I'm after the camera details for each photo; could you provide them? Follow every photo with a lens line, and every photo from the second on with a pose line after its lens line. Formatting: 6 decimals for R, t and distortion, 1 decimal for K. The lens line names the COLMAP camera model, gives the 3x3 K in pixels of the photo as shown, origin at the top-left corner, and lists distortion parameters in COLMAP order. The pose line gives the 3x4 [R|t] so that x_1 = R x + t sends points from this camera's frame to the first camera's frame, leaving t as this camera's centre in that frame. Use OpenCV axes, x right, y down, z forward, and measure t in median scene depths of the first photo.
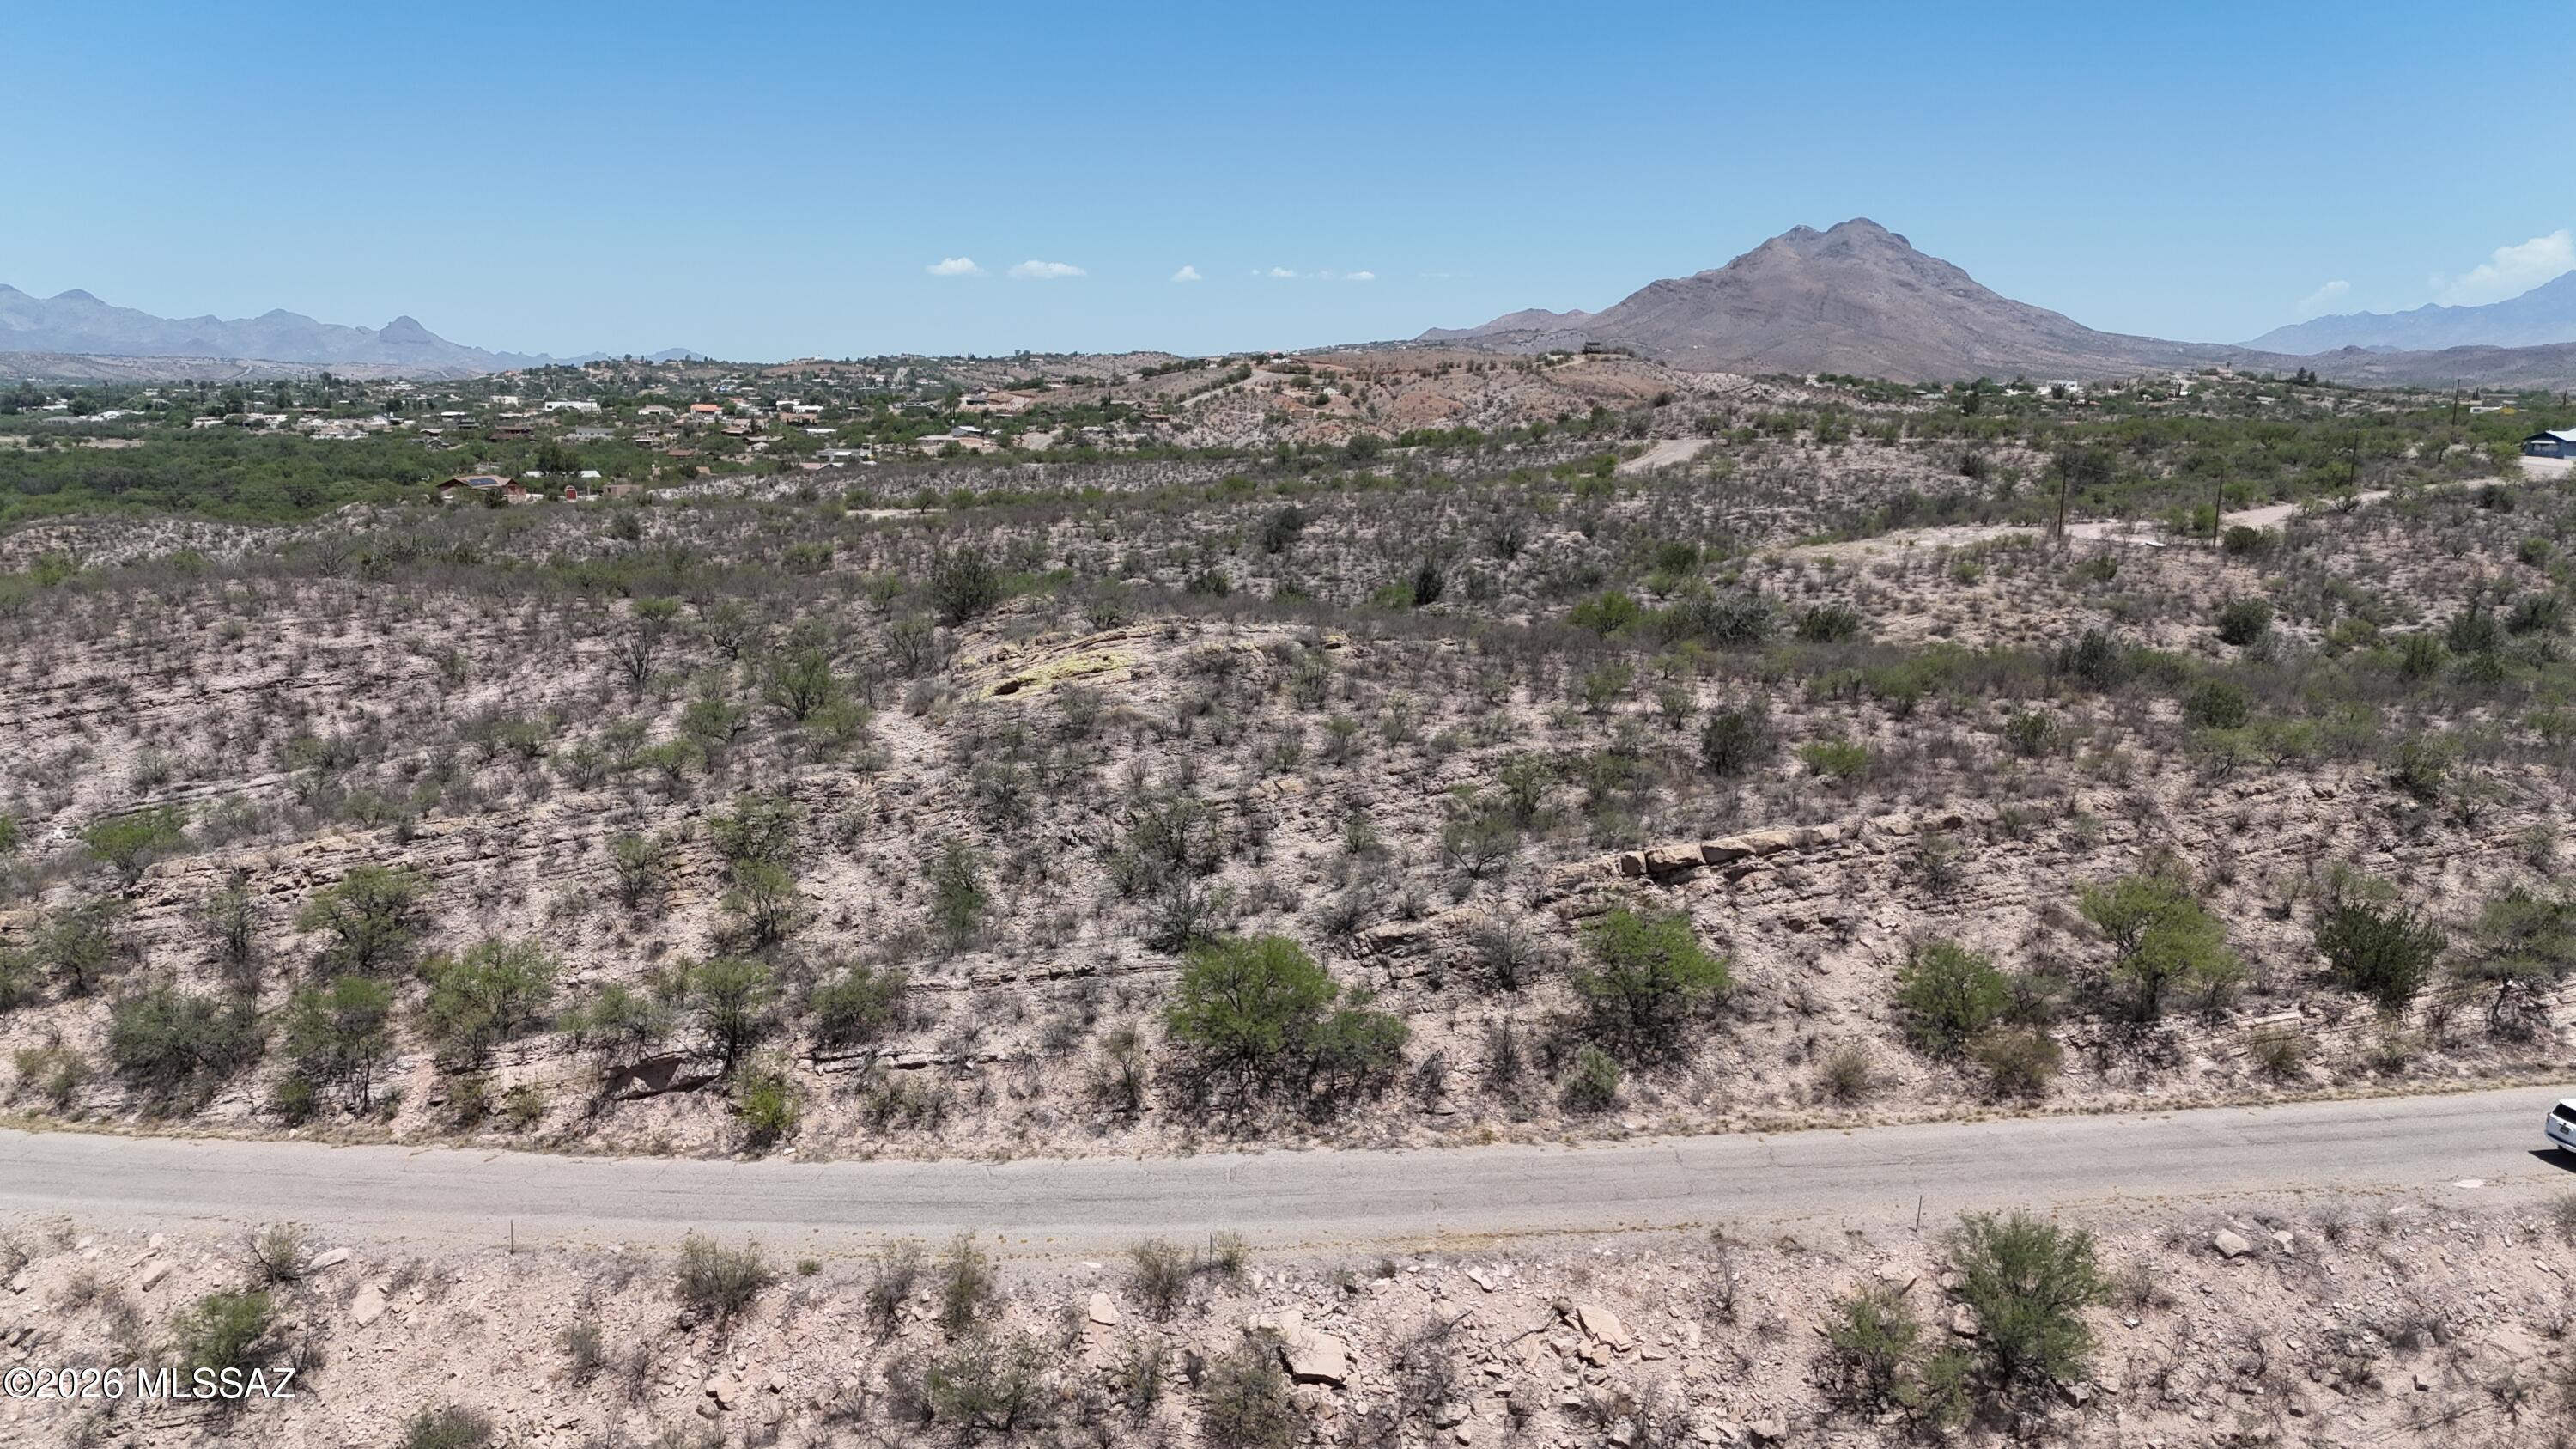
lens RADIAL K [[1898.5, 0, 1264.3], [0, 1898.5, 663.4], [0, 0, 1]] dist [0.074371, -0.068933]
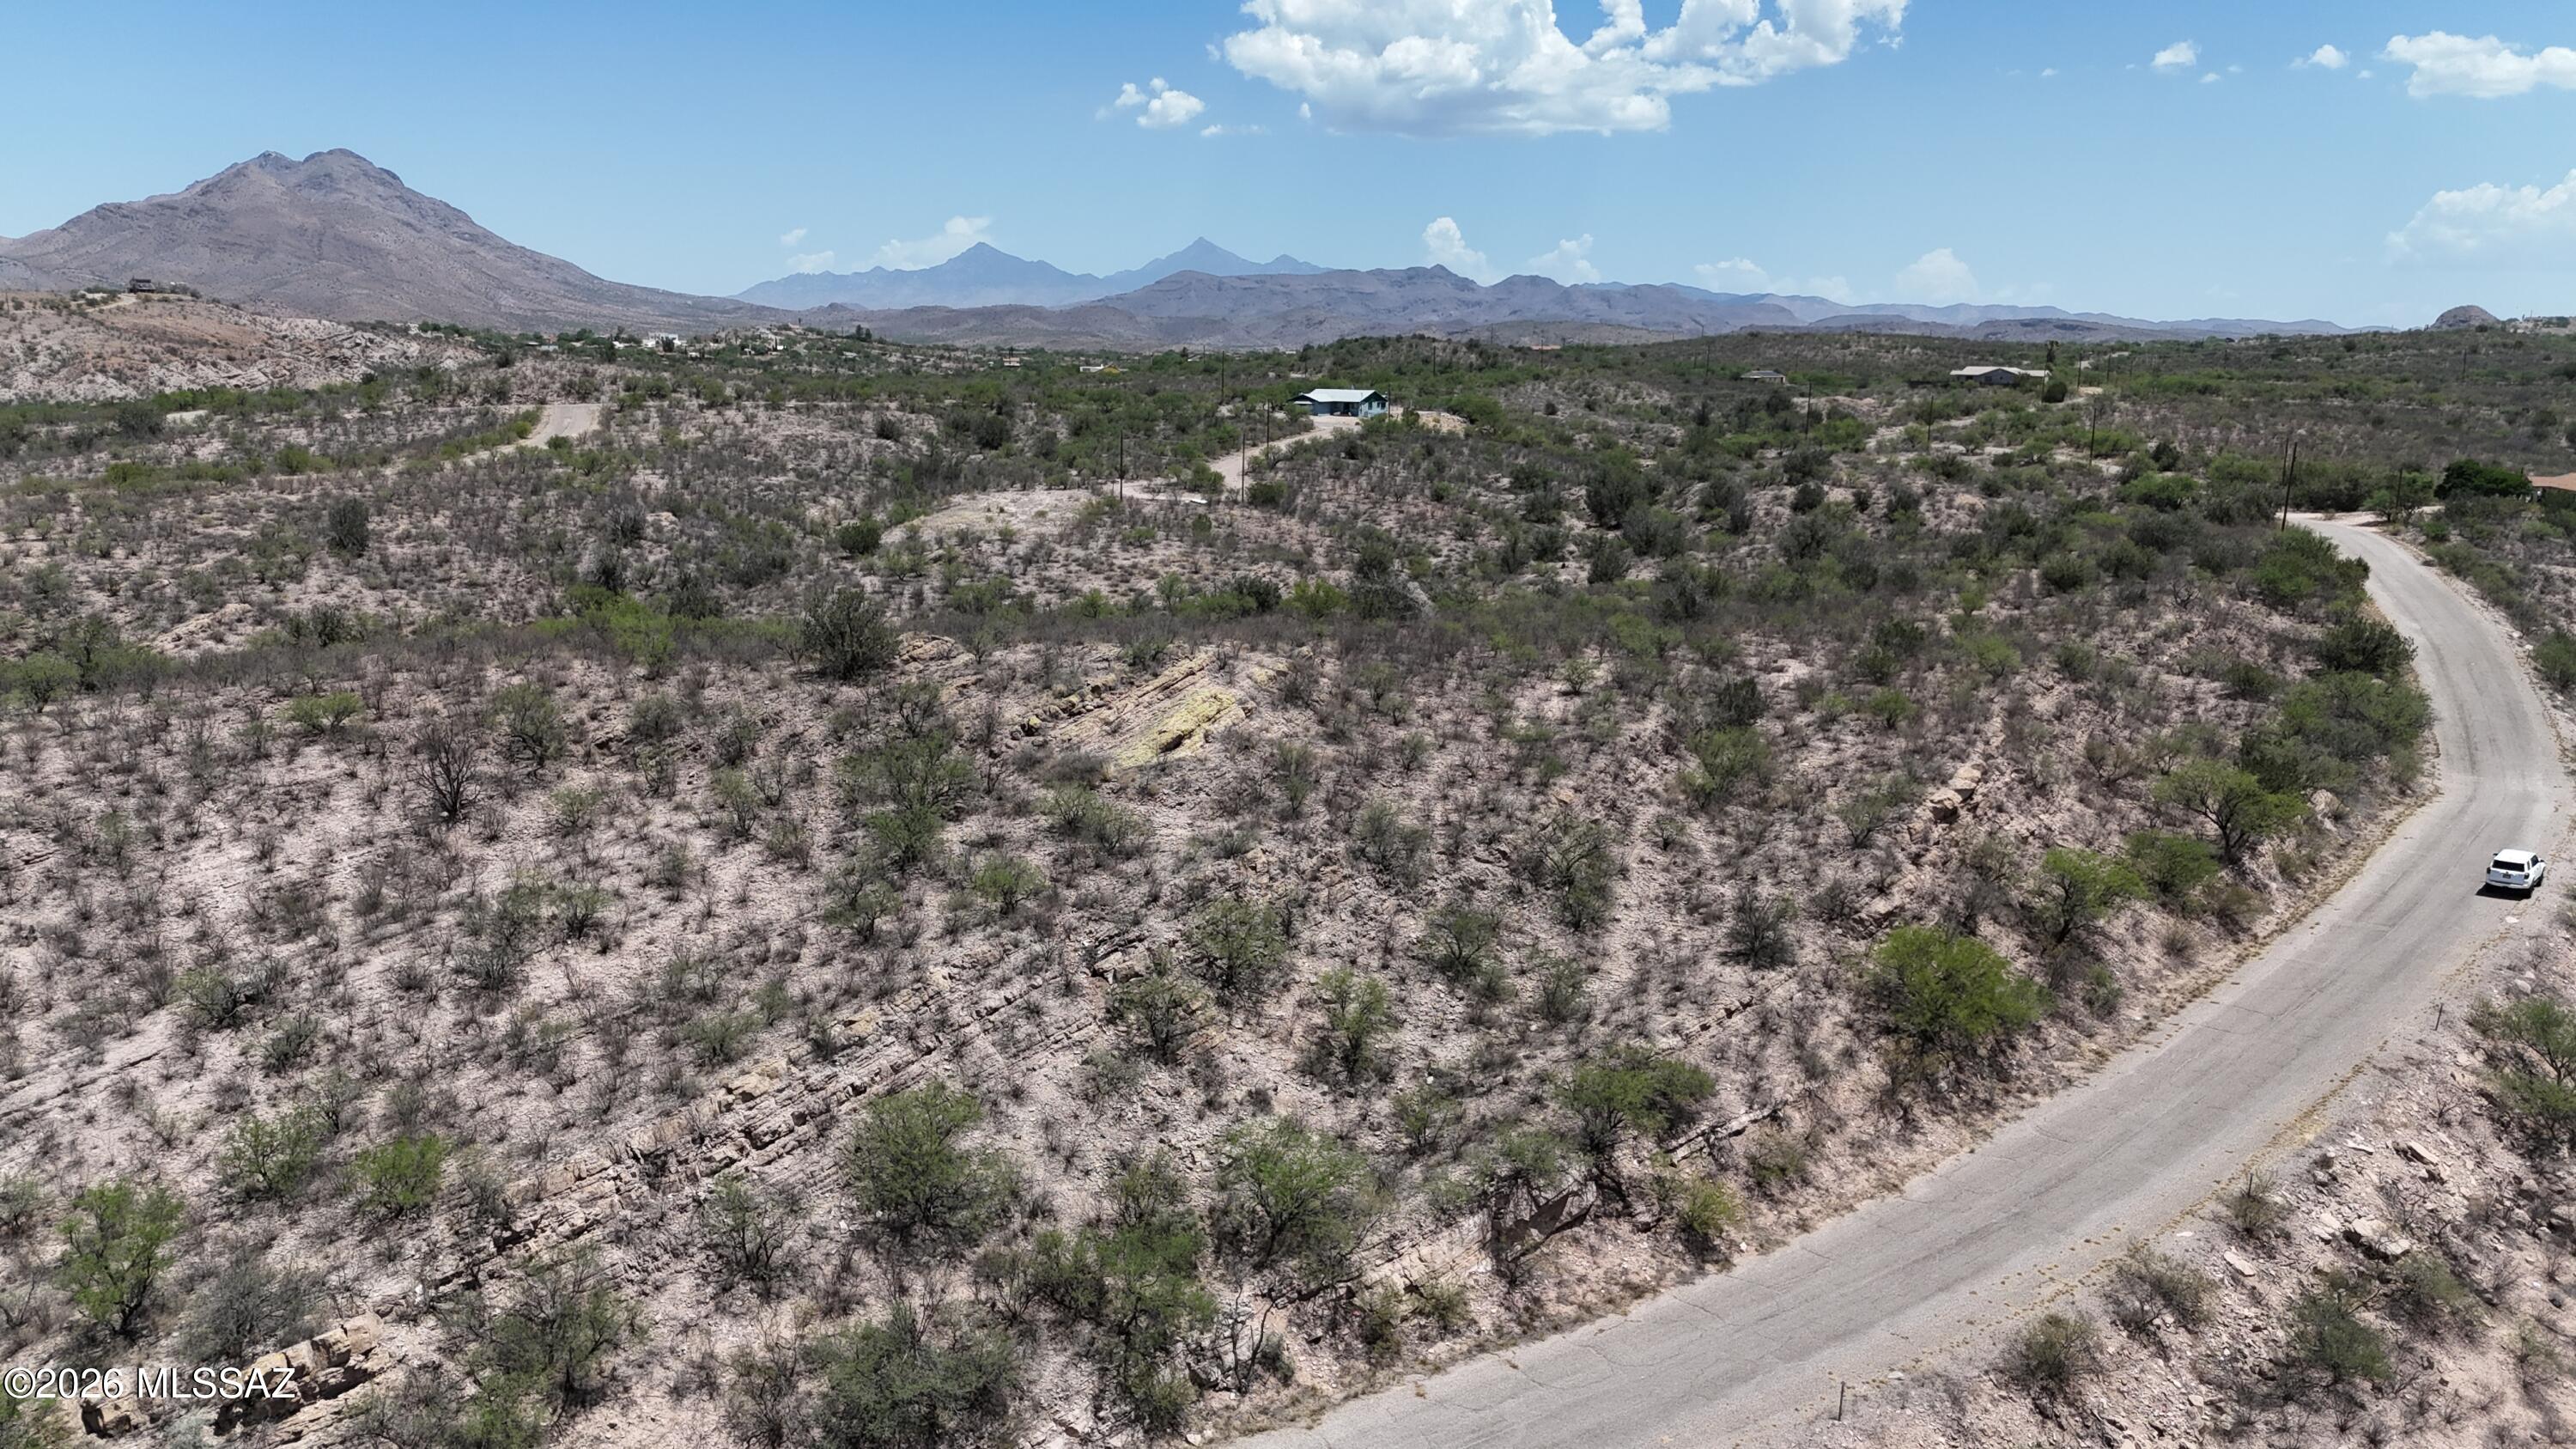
lens RADIAL K [[1926.2, 0, 1260.1], [0, 1926.2, 648.5], [0, 0, 1]] dist [0.069032, -0.062545]
pose [[0.736071, -0.100663, 0.669378, -0.806367], [0.088731, 0.994697, 0.052013, -0.085227], [-0.671064, 0.021109, 0.741099, 0.346480]]
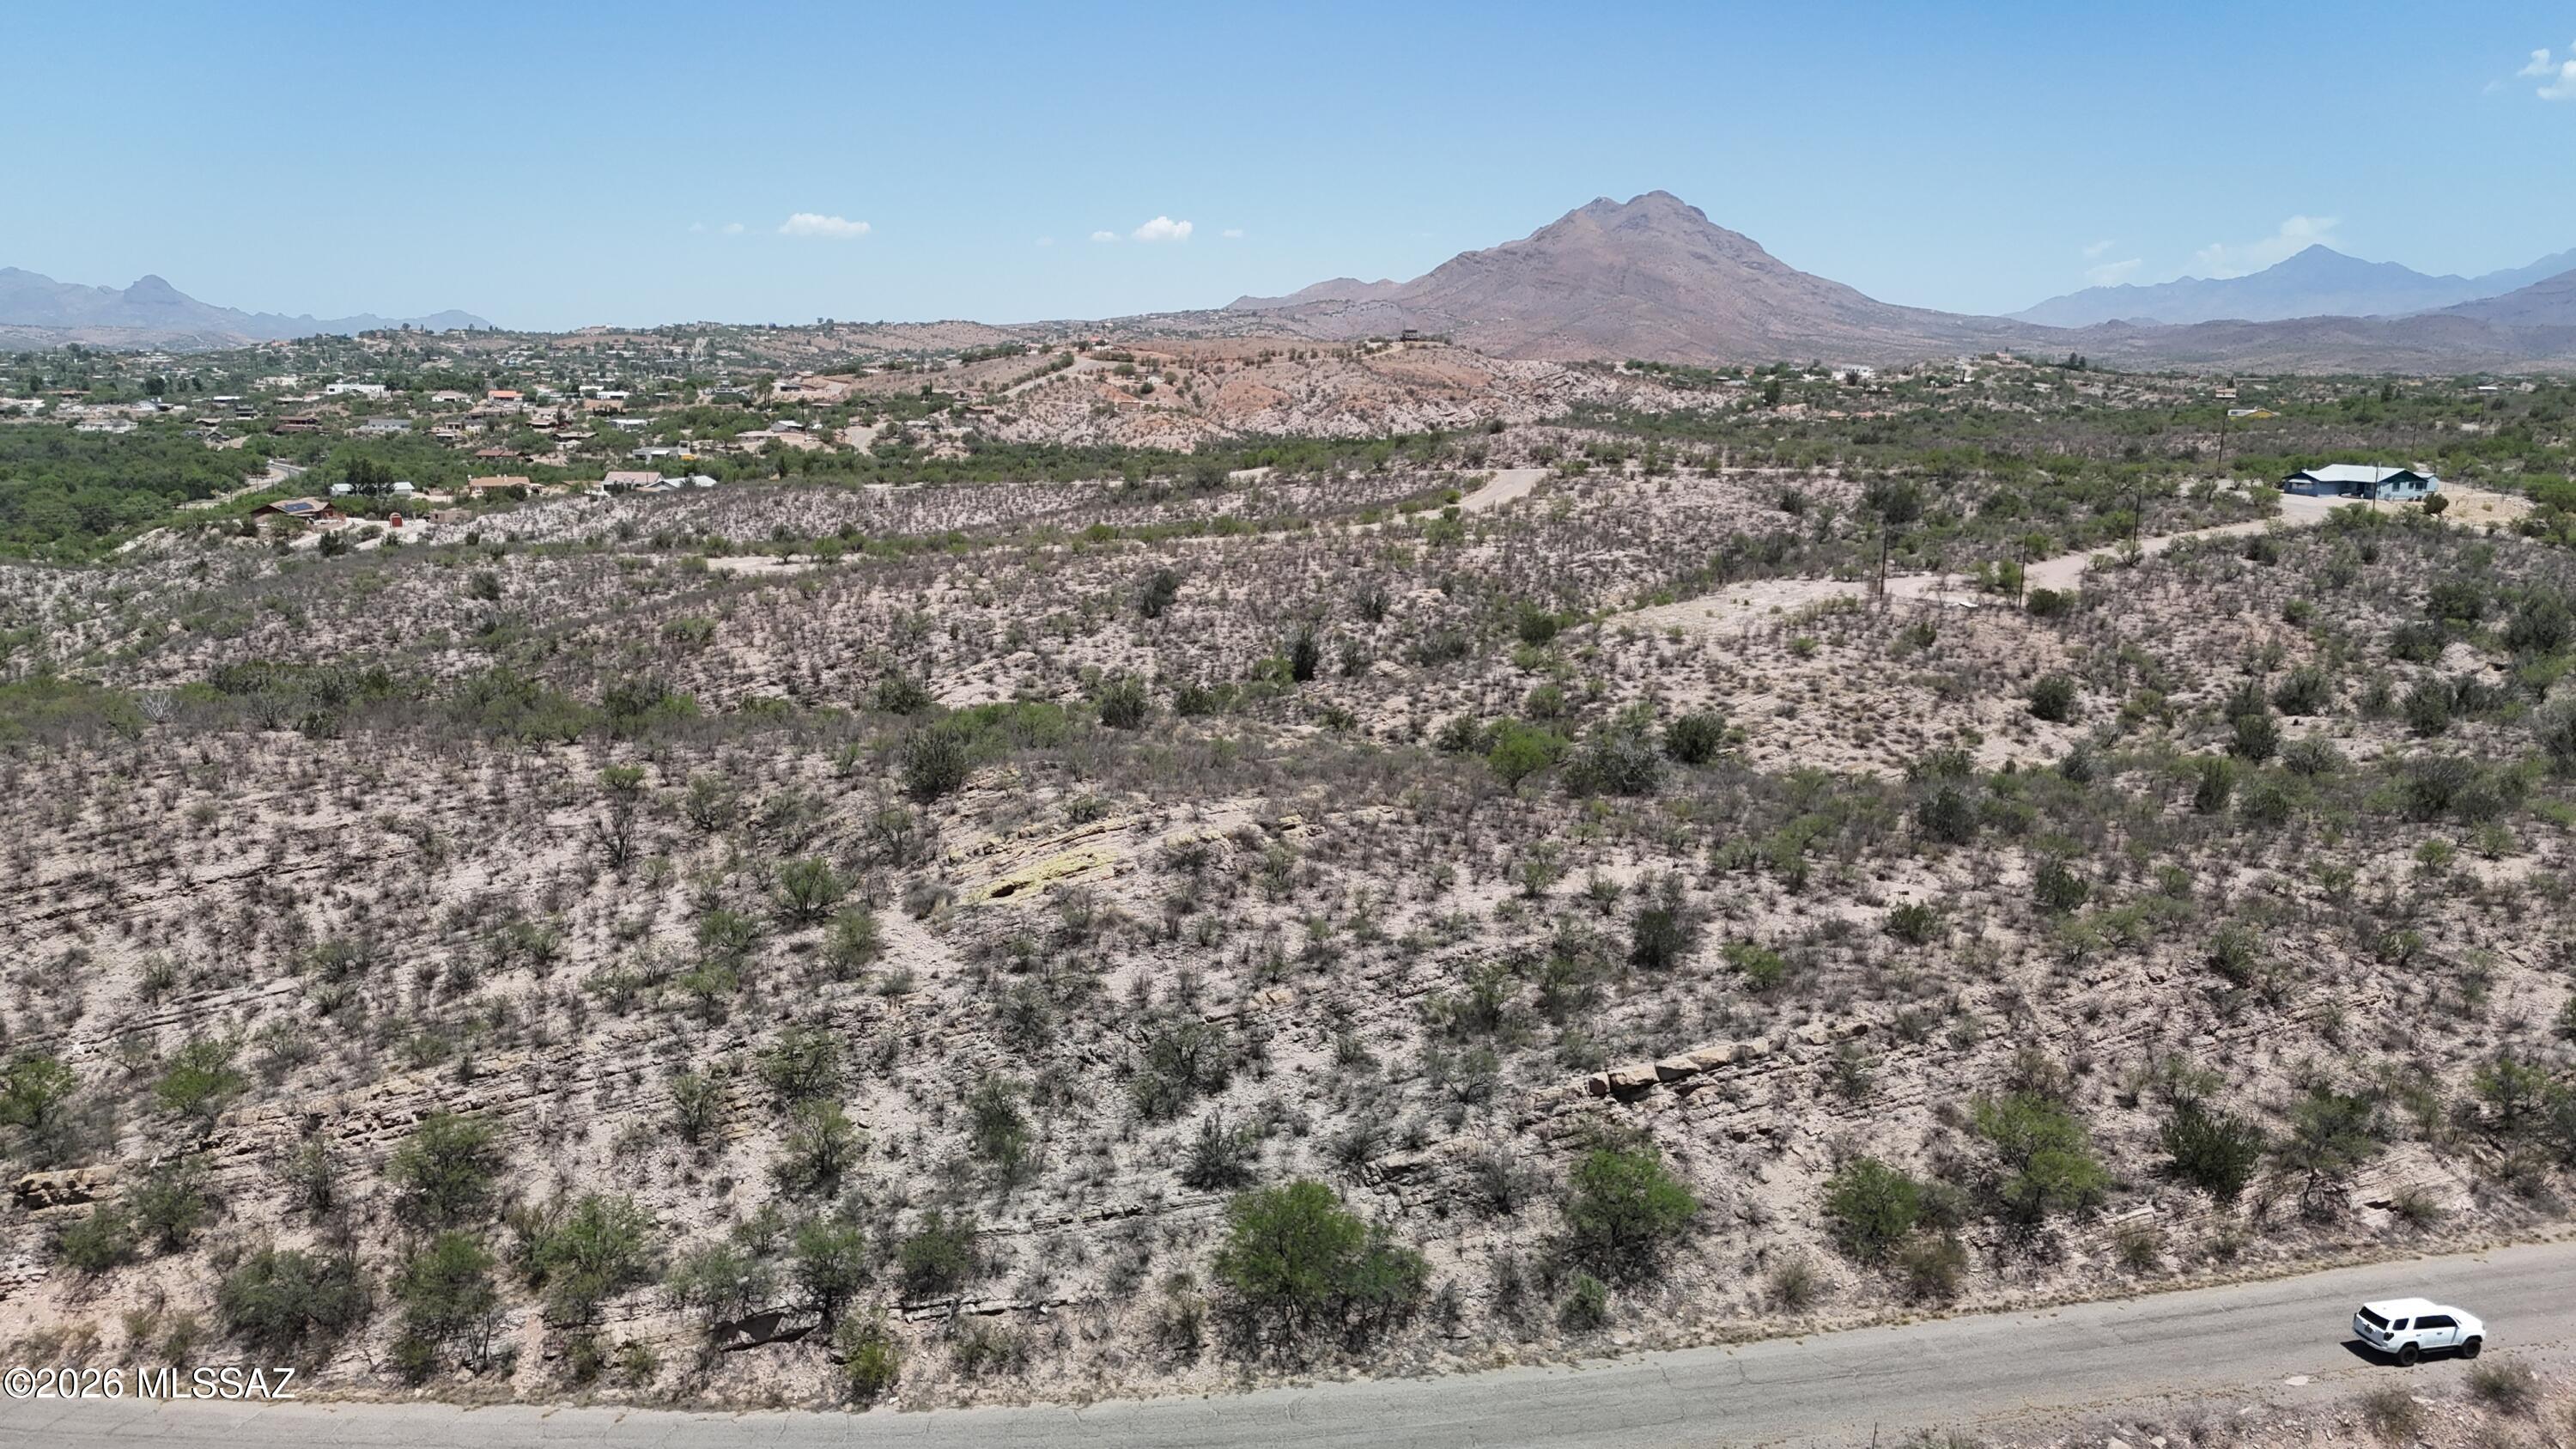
lens RADIAL K [[1908.4, 0, 1259.9], [0, 1908.4, 659.5], [0, 0, 1]] dist [0.068648, -0.060355]
pose [[0.995278, -0.016025, 0.095734, -0.104941], [0.014410, 0.999742, 0.017537, -0.156641], [-0.095990, -0.016074, 0.995252, -0.116767]]
